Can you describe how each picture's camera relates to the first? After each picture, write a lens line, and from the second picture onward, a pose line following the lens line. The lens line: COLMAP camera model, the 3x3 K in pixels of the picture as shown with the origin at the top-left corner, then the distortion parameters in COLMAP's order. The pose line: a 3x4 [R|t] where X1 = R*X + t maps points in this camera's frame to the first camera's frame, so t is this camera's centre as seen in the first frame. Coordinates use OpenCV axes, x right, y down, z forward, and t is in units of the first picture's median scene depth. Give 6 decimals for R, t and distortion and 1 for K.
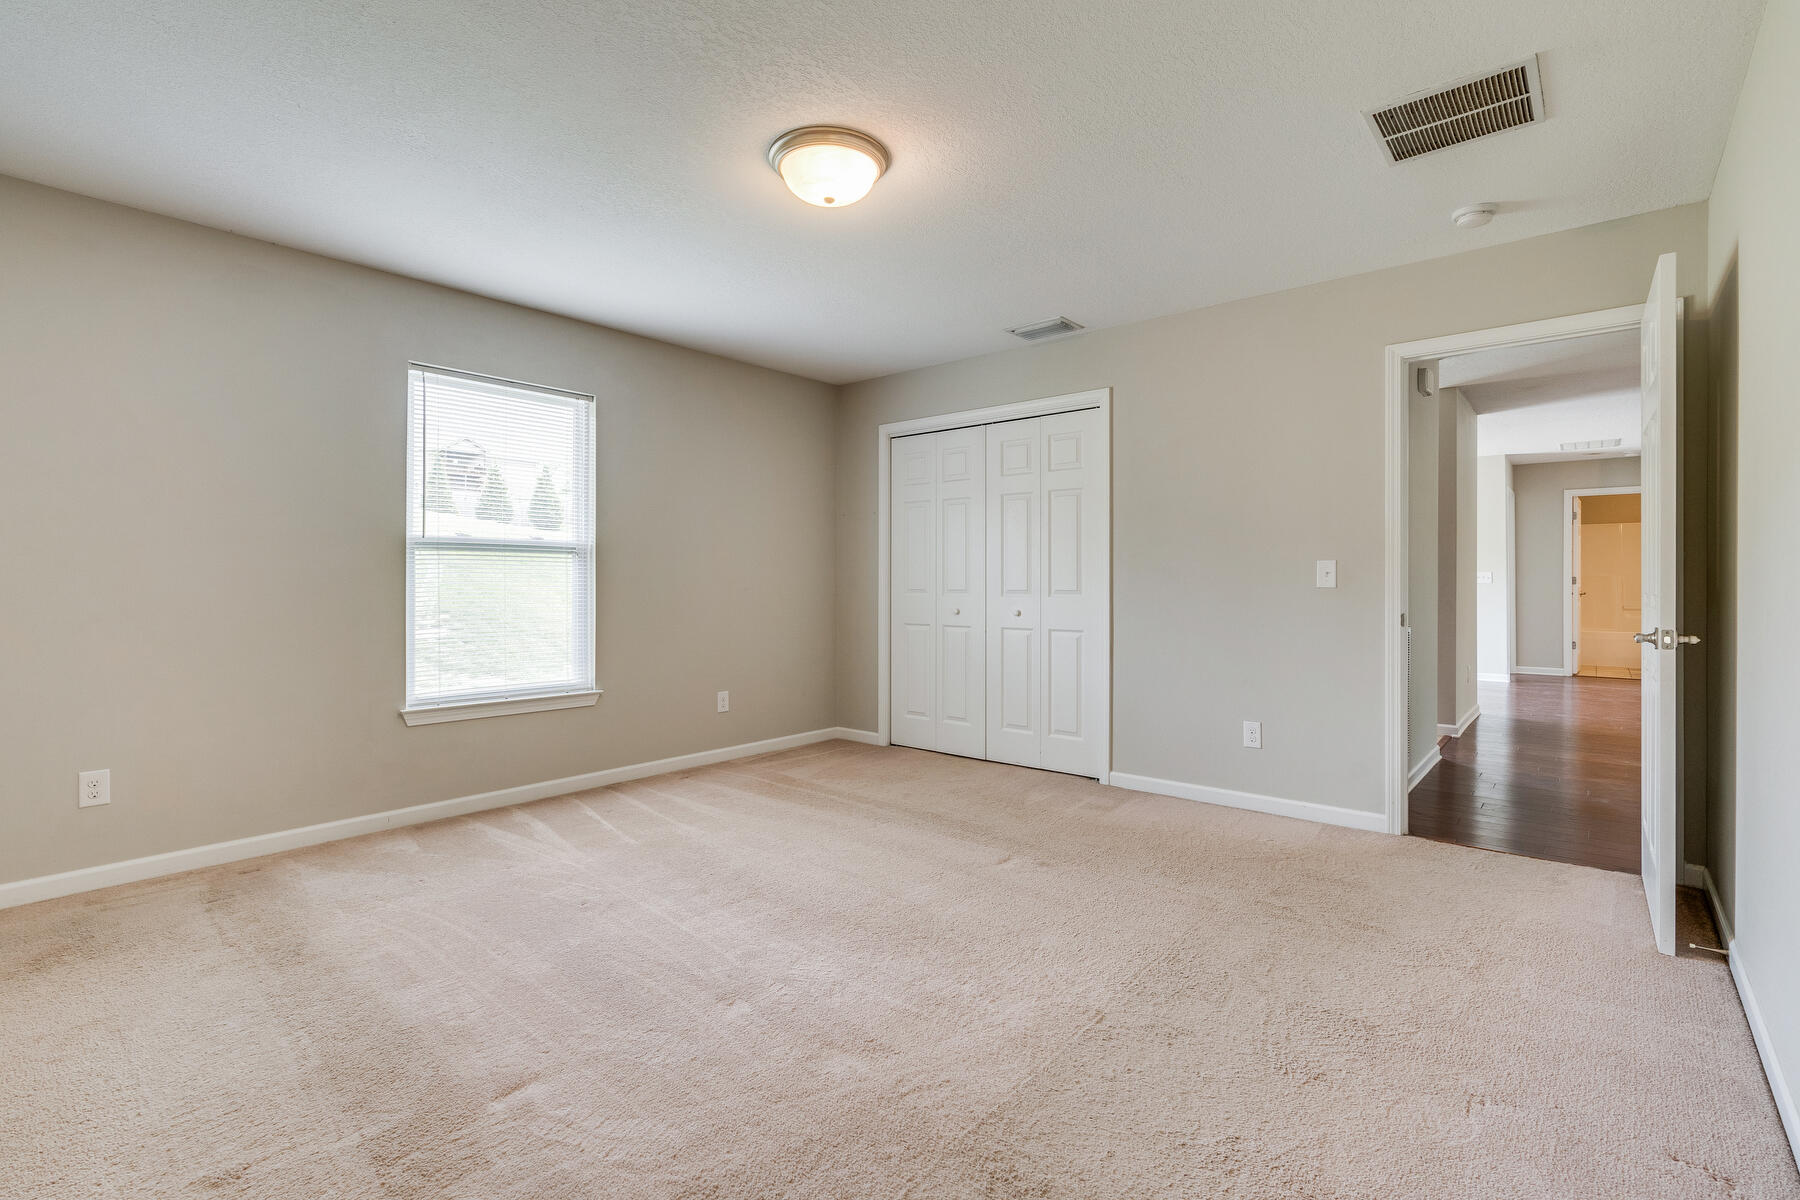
lens RADIAL K [[809.4, 0, 898.3], [0, 809.4, 586.6], [0, 0, 1]] dist [-0.000633, 0.000235]
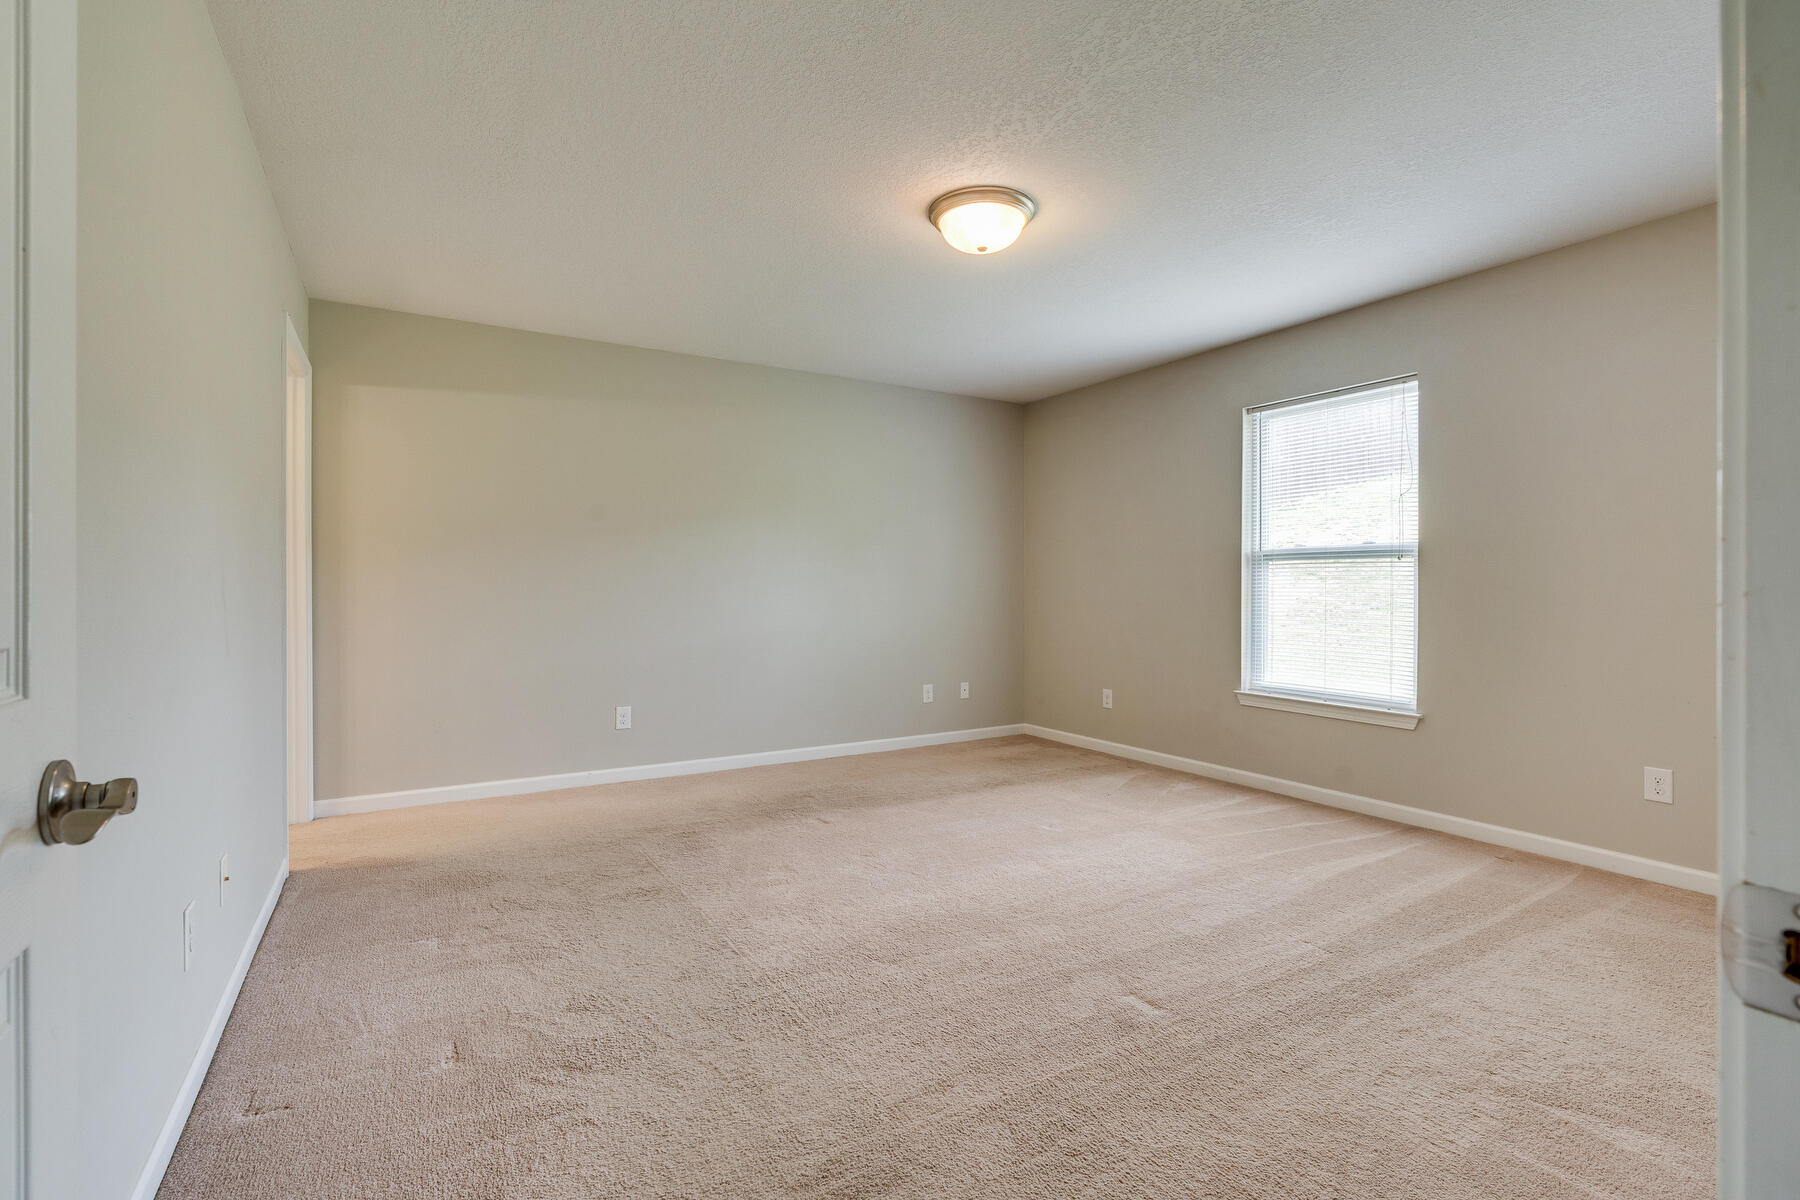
lens RADIAL K [[809.4, 0, 898.3], [0, 809.4, 586.6], [0, 0, 1]] dist [-0.000633, 0.000235]
pose [[-0.311277, -0.004500, -0.950309, 0.686567], [-0.007126, 0.999972, -0.002401, -0.001089], [0.950293, 0.006024, -0.311300, 0.829139]]
